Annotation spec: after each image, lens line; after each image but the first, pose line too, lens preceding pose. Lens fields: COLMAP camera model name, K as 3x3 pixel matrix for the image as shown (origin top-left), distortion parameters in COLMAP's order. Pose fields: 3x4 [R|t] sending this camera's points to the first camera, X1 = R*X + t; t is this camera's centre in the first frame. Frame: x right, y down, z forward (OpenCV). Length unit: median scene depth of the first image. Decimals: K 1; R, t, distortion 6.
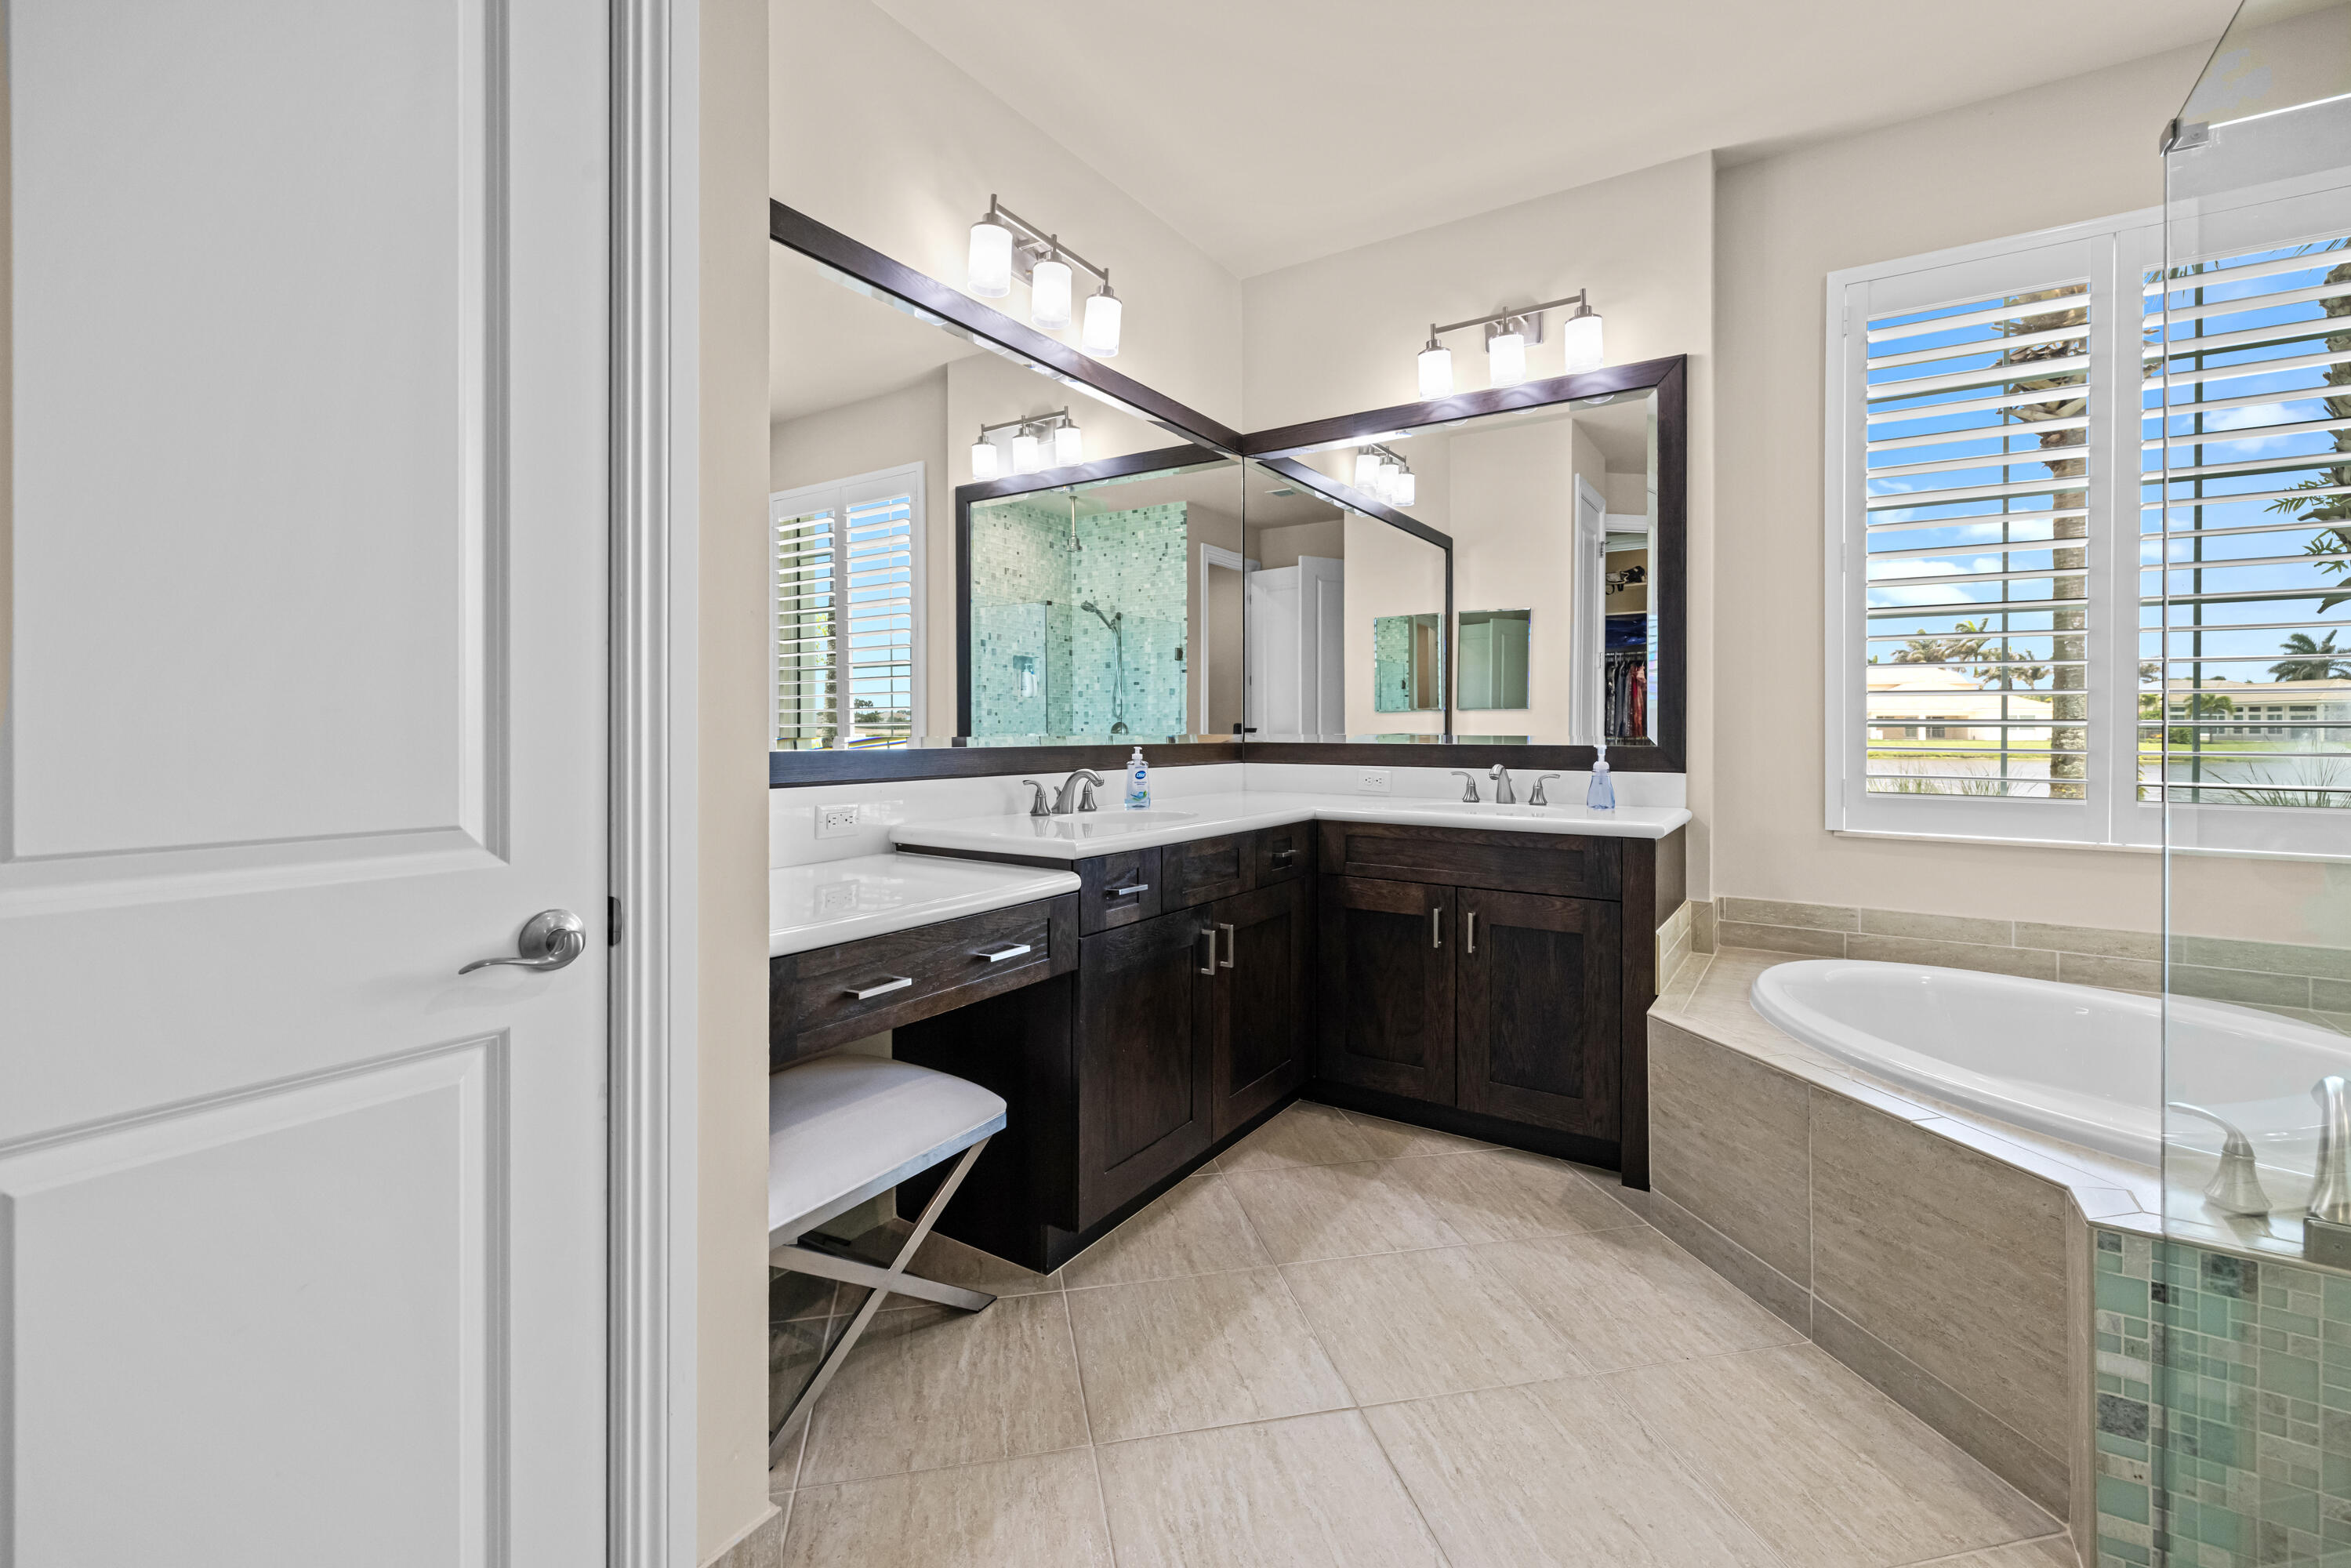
lens RADIAL K [[996.7, 0, 1193.2], [0, 996.7, 732.3], [0, 0, 1]] dist [0.000136, 0.000437]
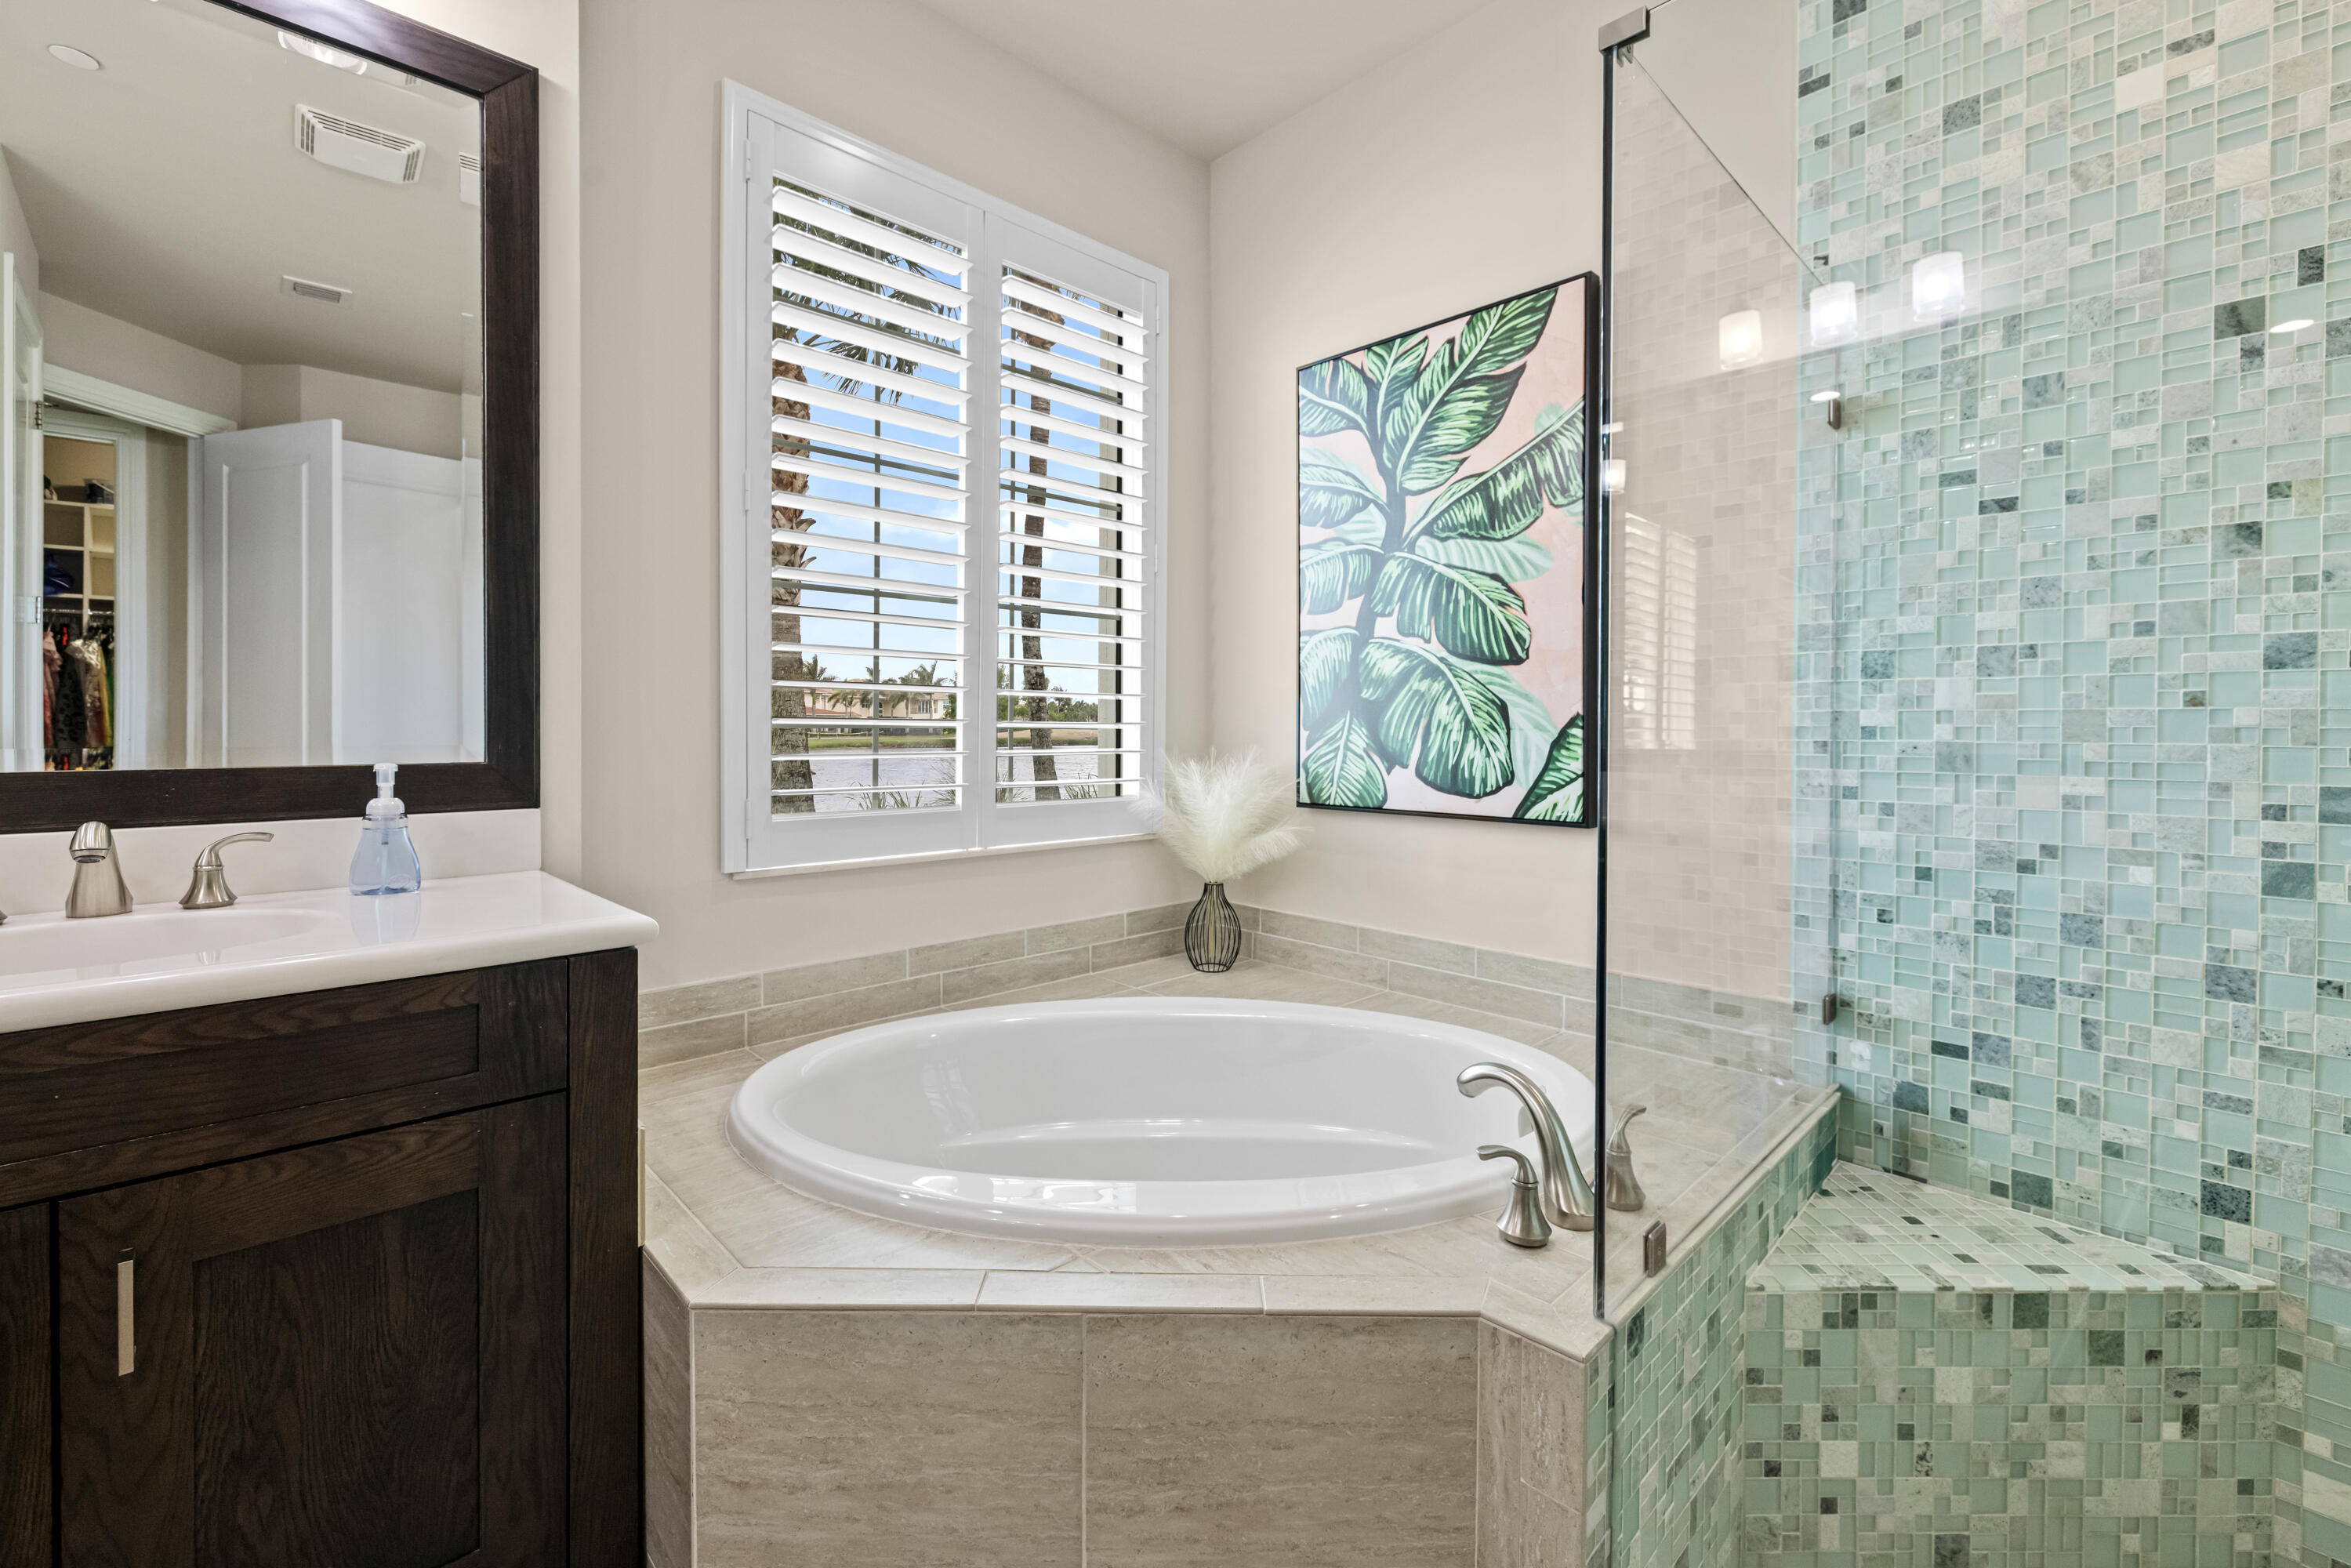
lens RADIAL K [[996.7, 0, 1154.7], [0, 996.7, 740.1], [0, 0, 1]] dist [0.000136, 0.000437]
pose [[0.245762, -0.014067, 0.969228, 0.030674], [0.004848, 0.999900, 0.013283, -0.004290], [-0.969318, 0.001434, 0.245806, 0.571100]]
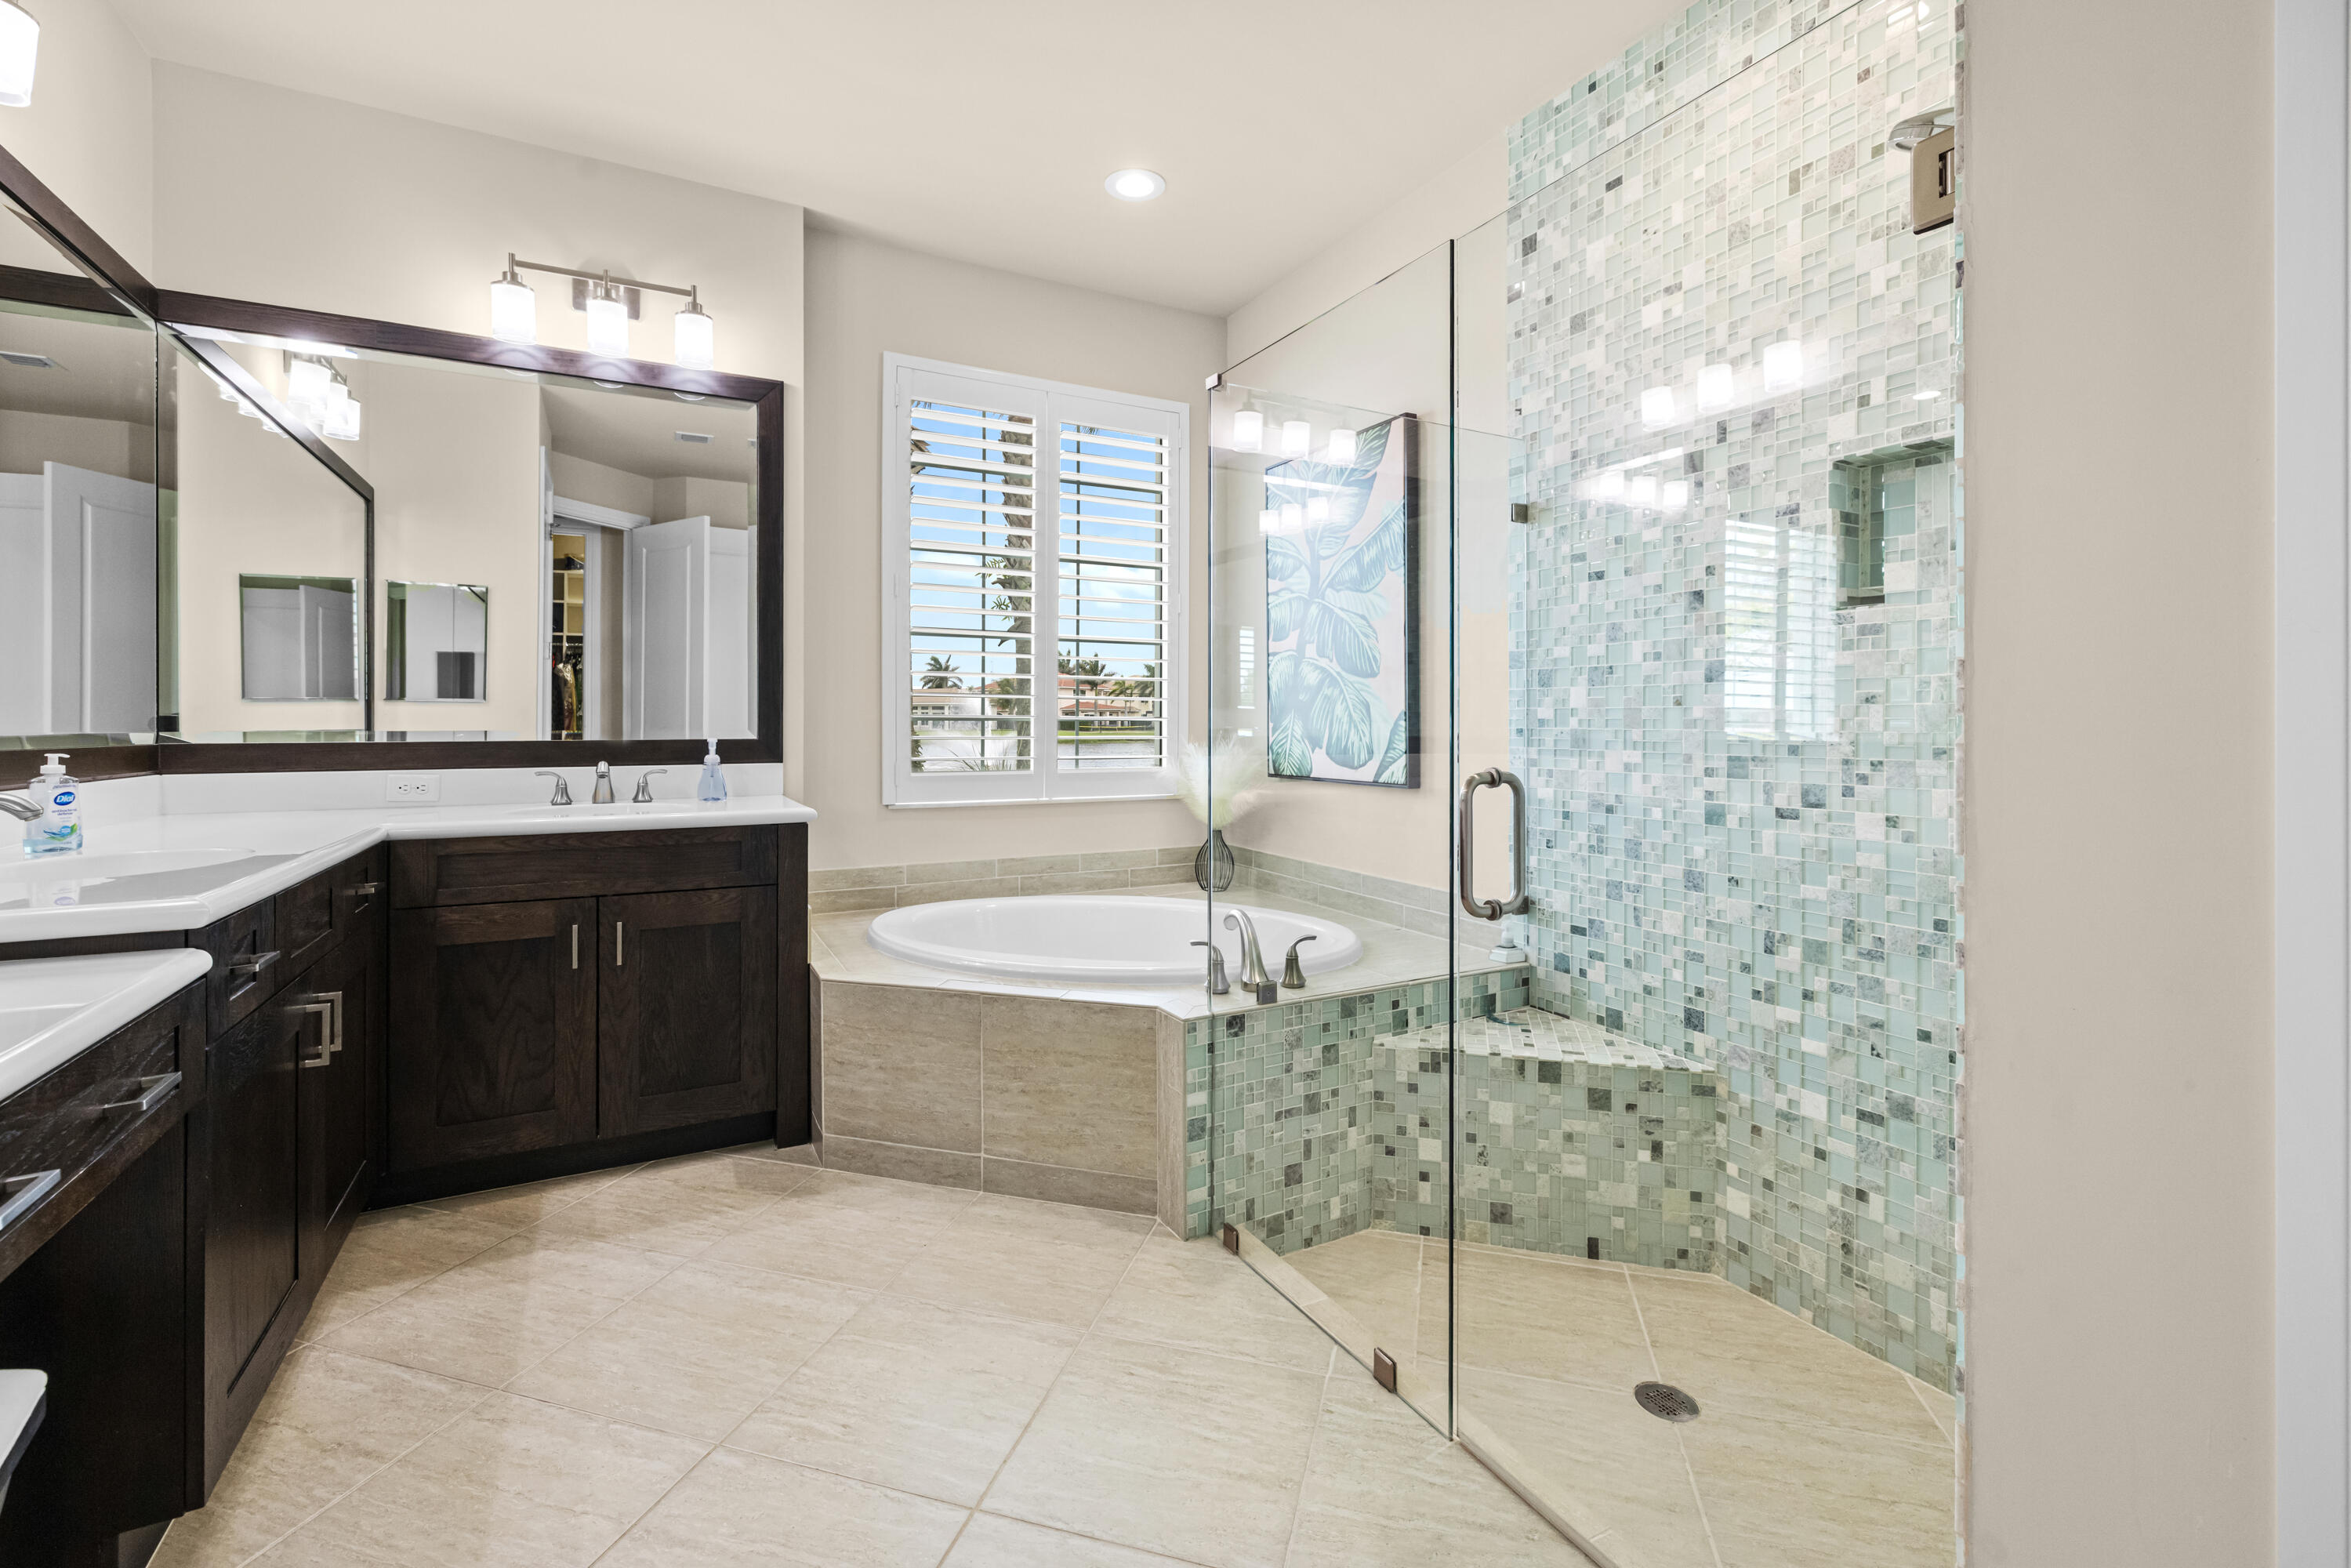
lens RADIAL K [[996.7, 0, 1151.1], [0, 996.7, 726.4], [0, 0, 1]] dist [0.000136, 0.000437]
pose [[0.499509, -0.006023, 0.866288, -0.279695], [0.006060, 0.999976, 0.003458, -0.000537], [-0.866288, 0.003523, 0.499533, 0.110614]]
